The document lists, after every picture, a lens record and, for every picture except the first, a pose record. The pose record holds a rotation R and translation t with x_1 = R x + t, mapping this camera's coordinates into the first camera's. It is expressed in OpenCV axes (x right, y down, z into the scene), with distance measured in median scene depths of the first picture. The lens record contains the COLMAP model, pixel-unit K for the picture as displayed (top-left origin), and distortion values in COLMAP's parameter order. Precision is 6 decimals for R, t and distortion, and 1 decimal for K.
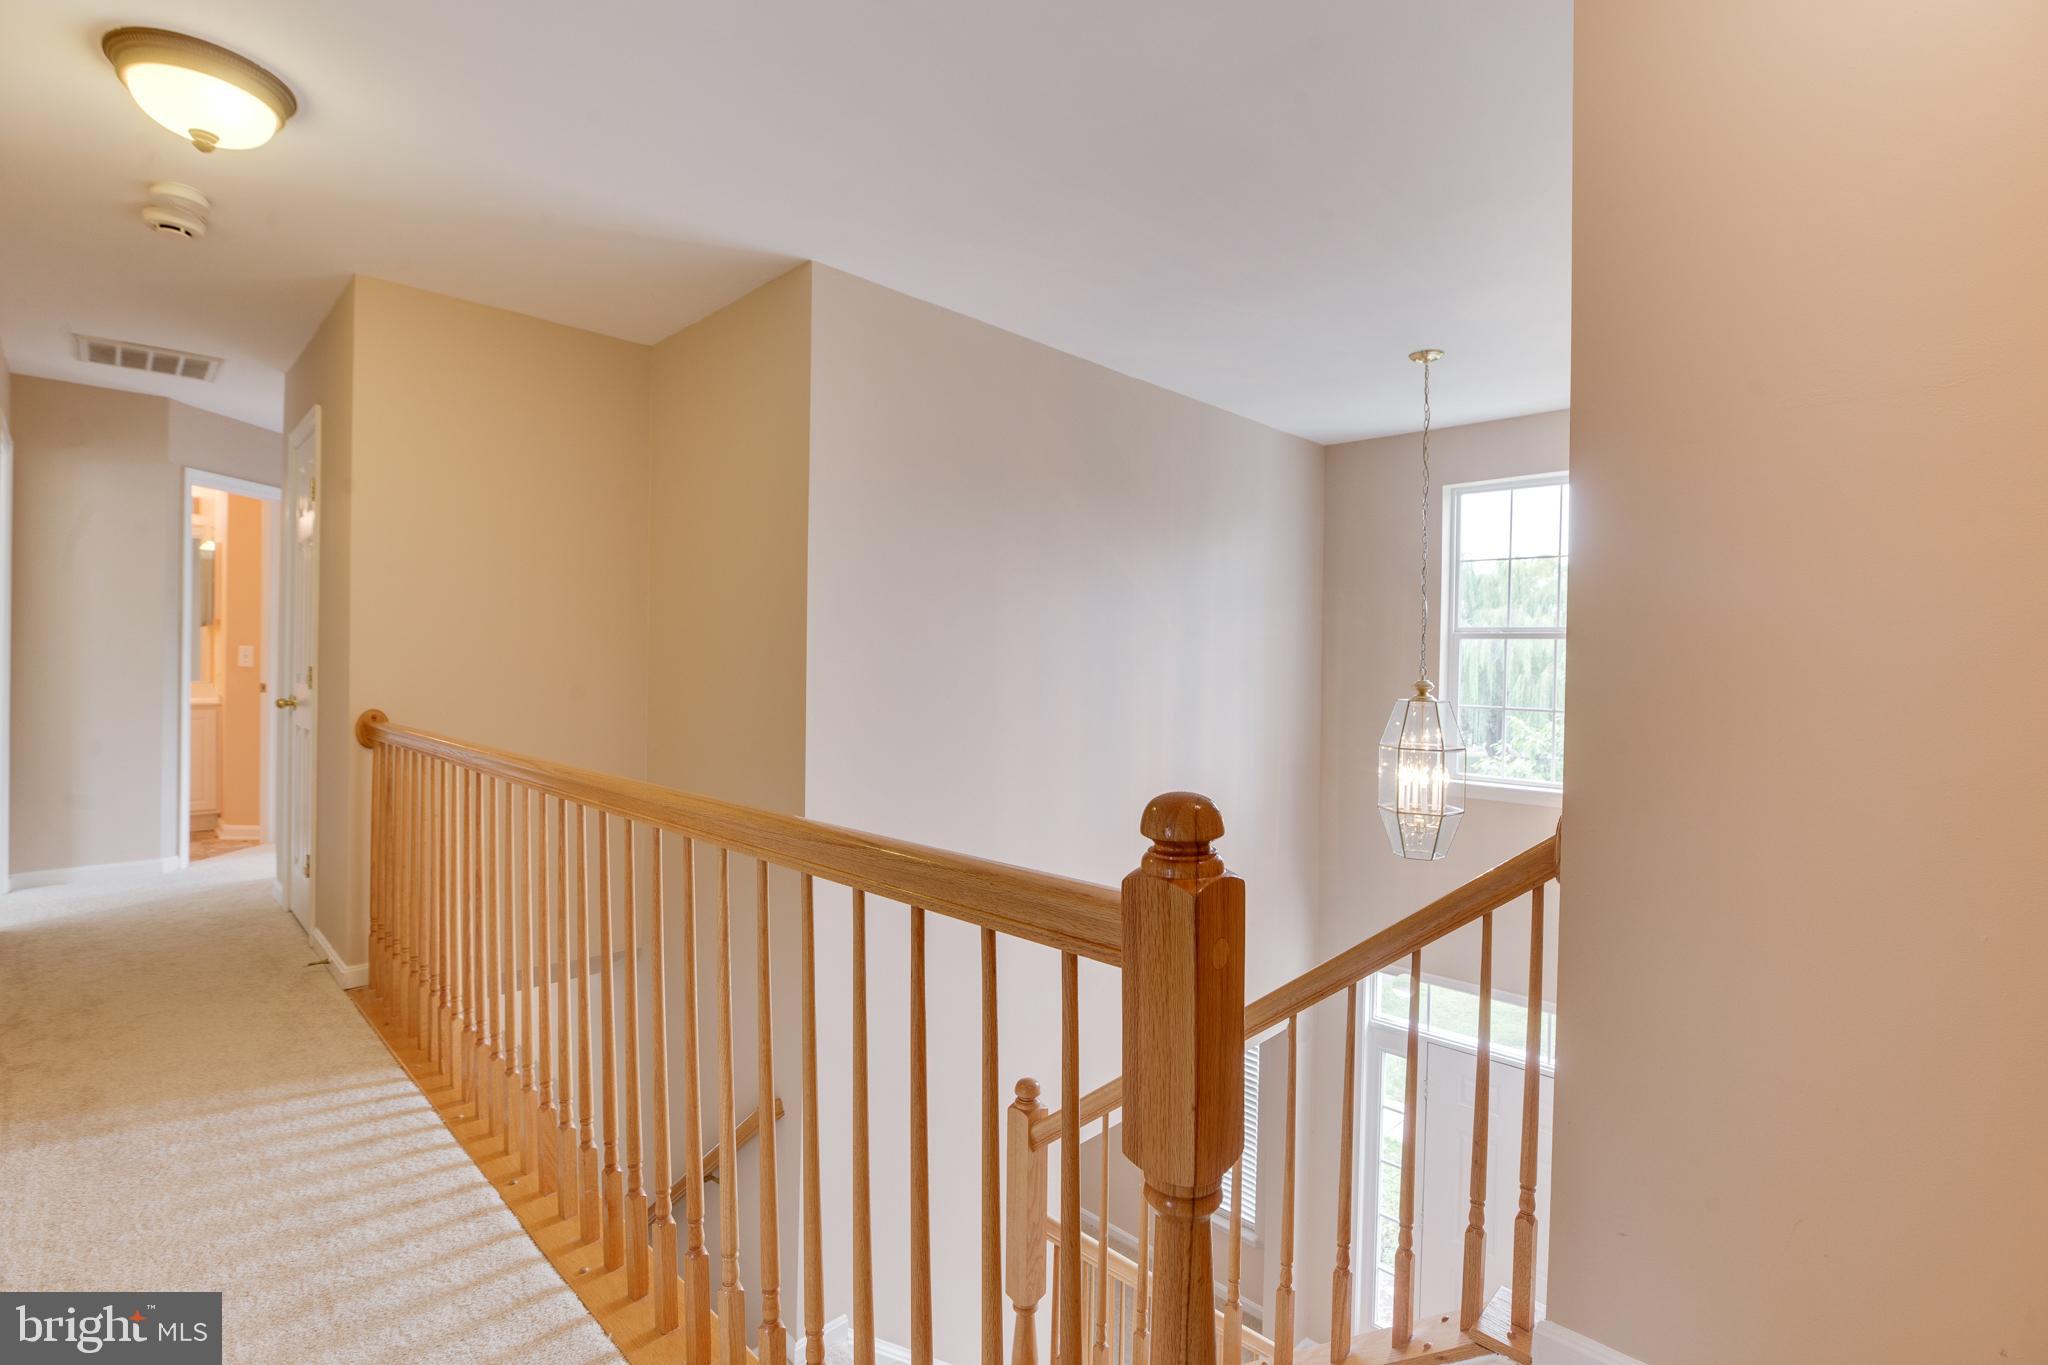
lens RADIAL K [[969.6, 0, 1024.0], [0, 969.6, 682.5], [0, 0, 1]] dist [-0.036561, 0.013496]
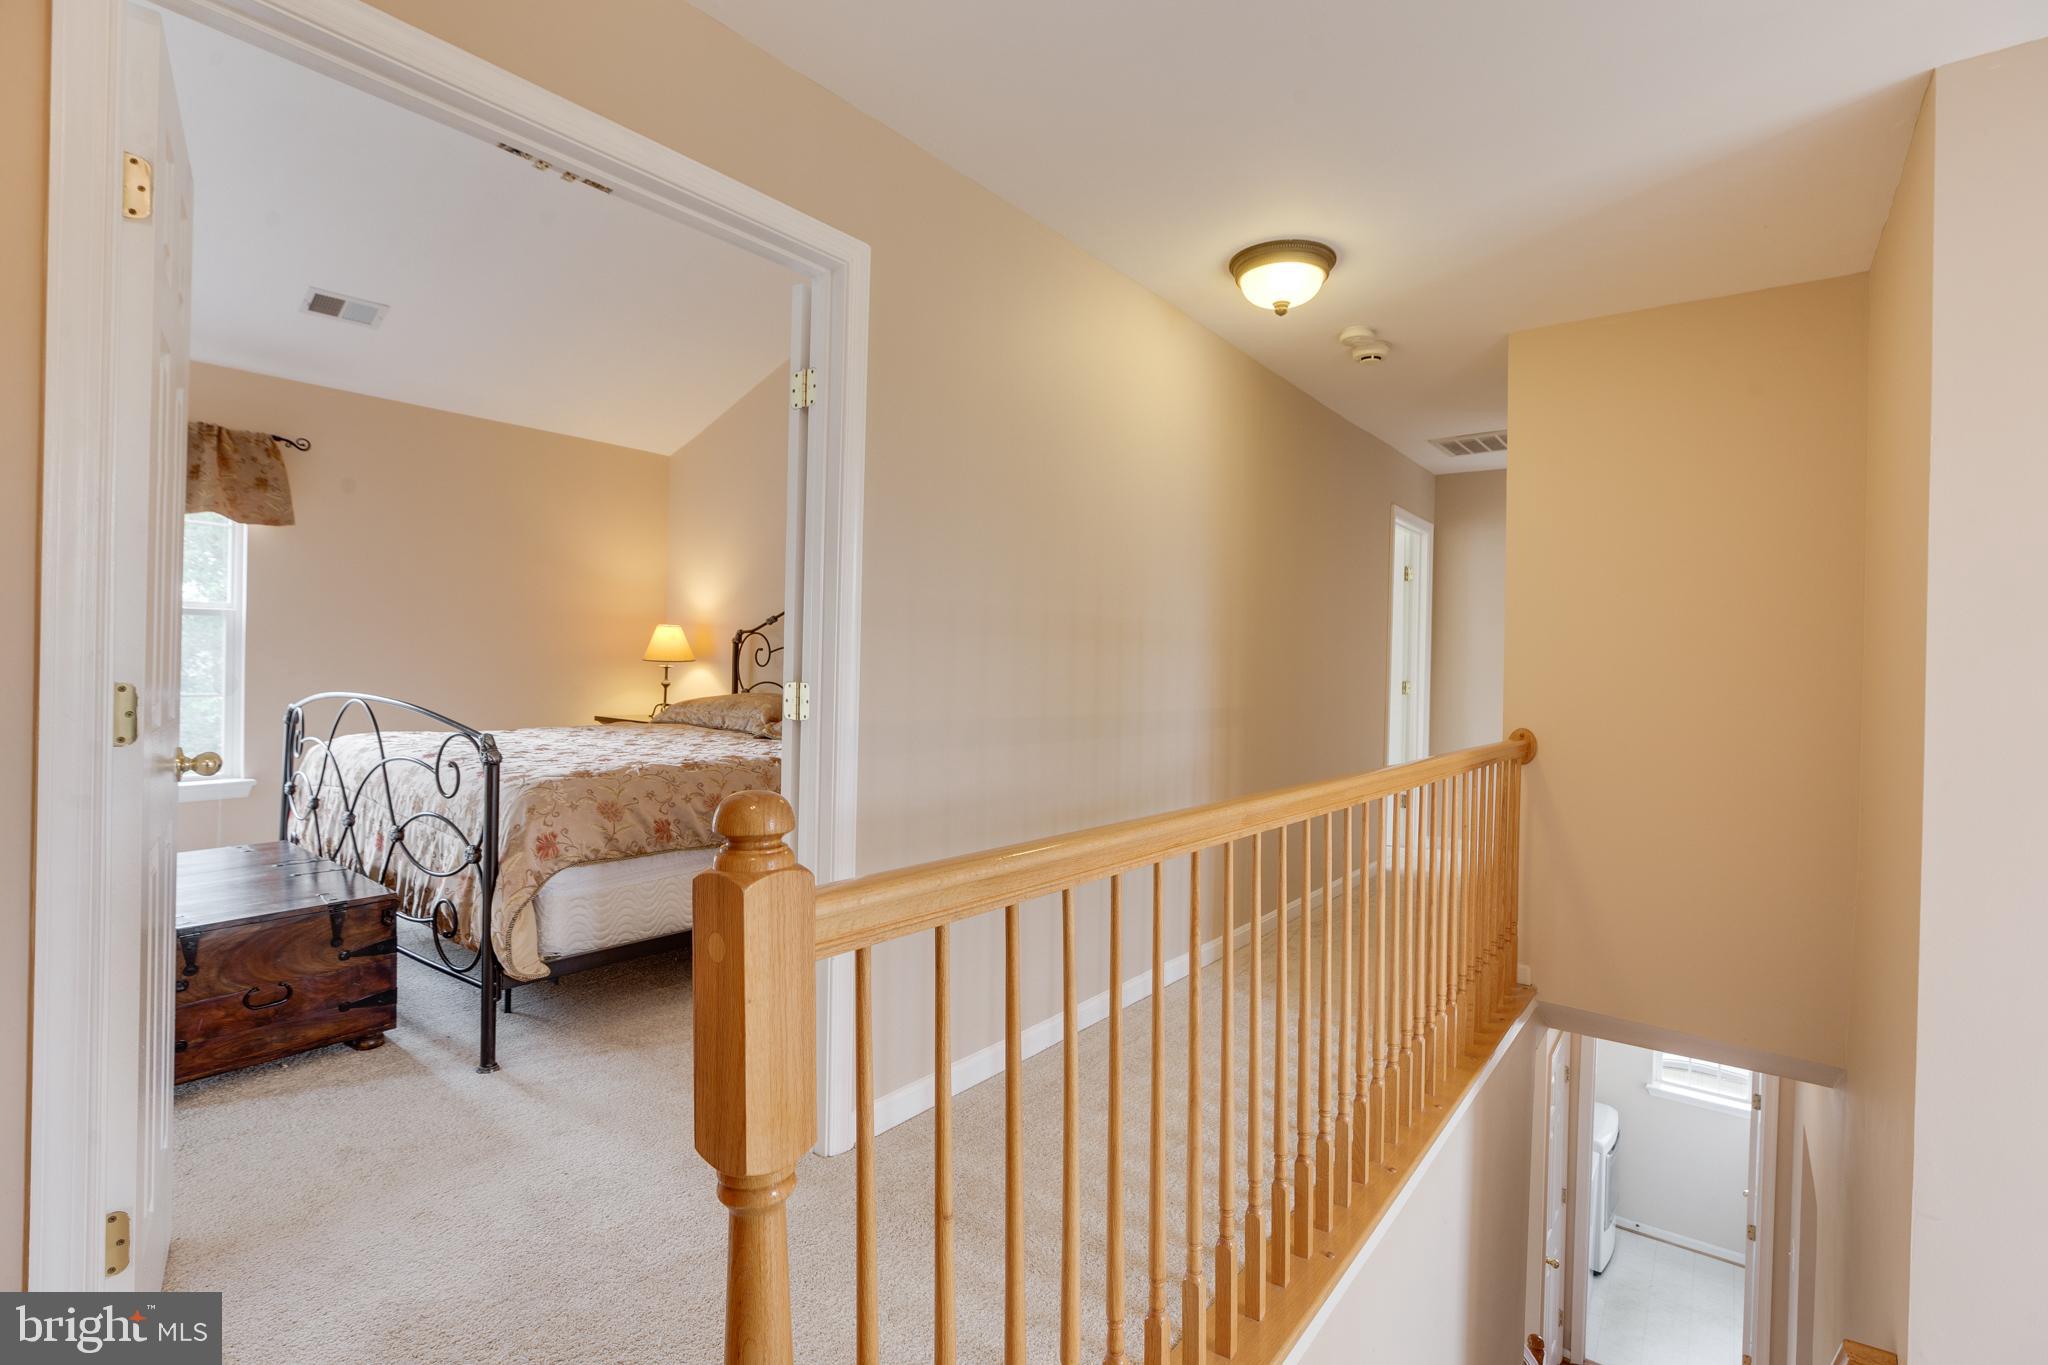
lens RADIAL K [[969.6, 0, 1024.0], [0, 969.6, 682.5], [0, 0, 1]] dist [-0.036561, 0.013496]
pose [[0.142818, -0.001443, -0.989748, 0.424210], [-0.026957, 0.999622, -0.005347, -0.002572], [0.989382, 0.027445, 0.142725, 0.386031]]
